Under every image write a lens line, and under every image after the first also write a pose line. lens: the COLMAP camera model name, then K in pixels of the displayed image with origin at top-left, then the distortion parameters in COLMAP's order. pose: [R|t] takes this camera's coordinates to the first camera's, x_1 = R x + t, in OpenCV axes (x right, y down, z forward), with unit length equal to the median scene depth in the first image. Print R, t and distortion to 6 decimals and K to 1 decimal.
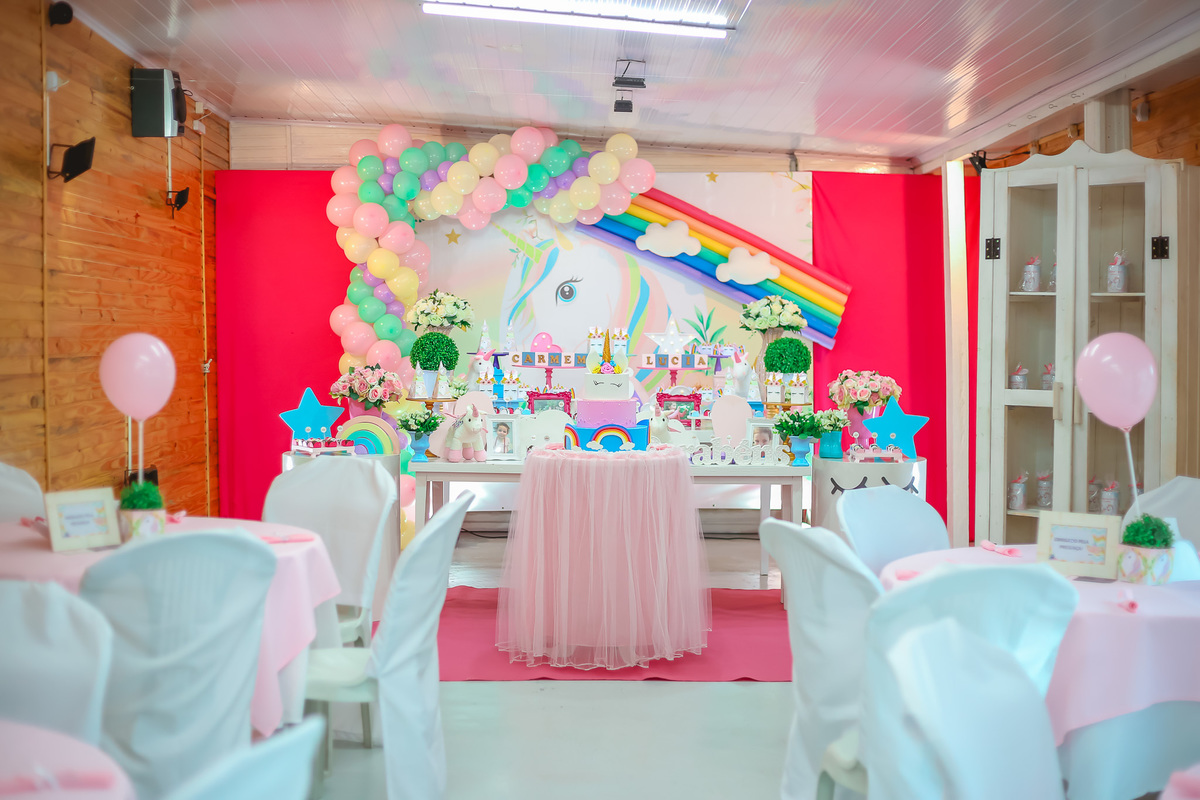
lens RADIAL K [[1747.0, 0, 600.0], [0, 1747.0, 400.0], [0, 0, 1]] dist [-0.119354, -0.122787]
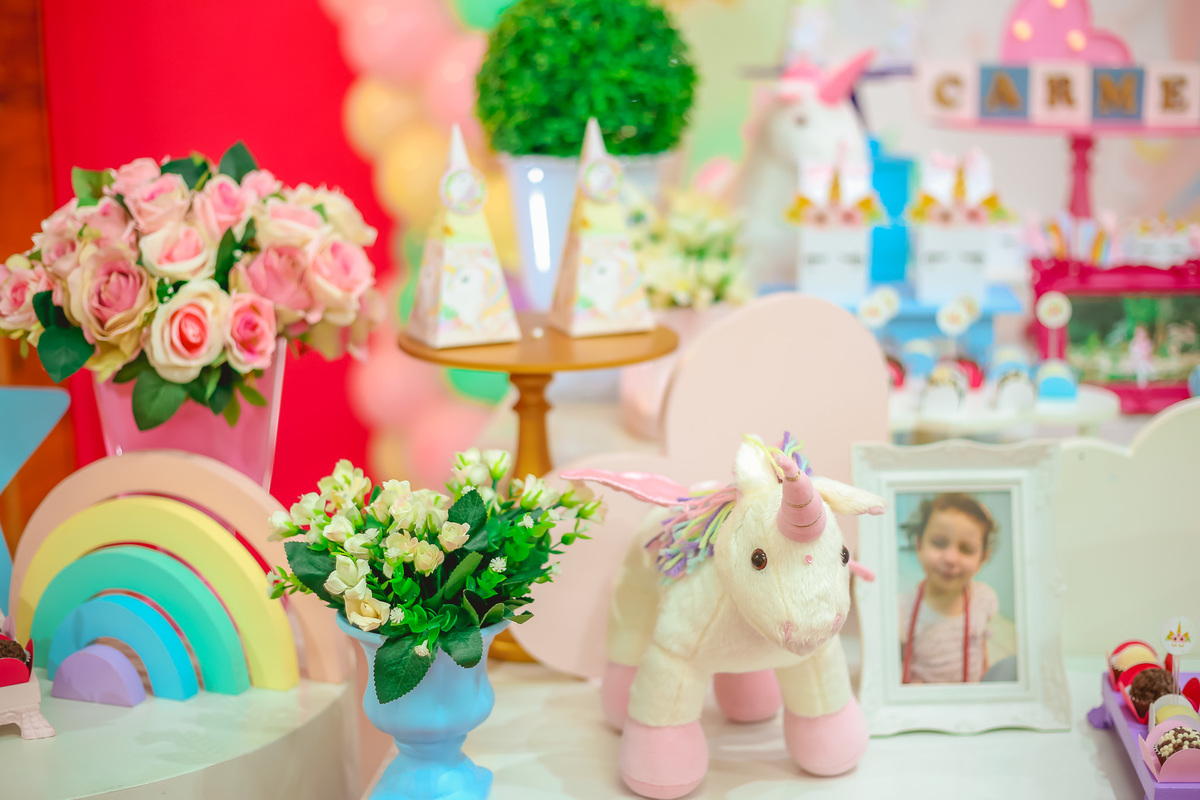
lens RADIAL K [[1730.3, 0, 600.0], [0, 1730.3, 400.0], [0, 0, 1]] dist [-0.038624, -0.049530]
pose [[0.987827, 0.009086, -0.155289, -0.062045], [0.016397, 0.986649, 0.162031, -0.022724], [0.154688, -0.162605, 0.974490, 0.815716]]
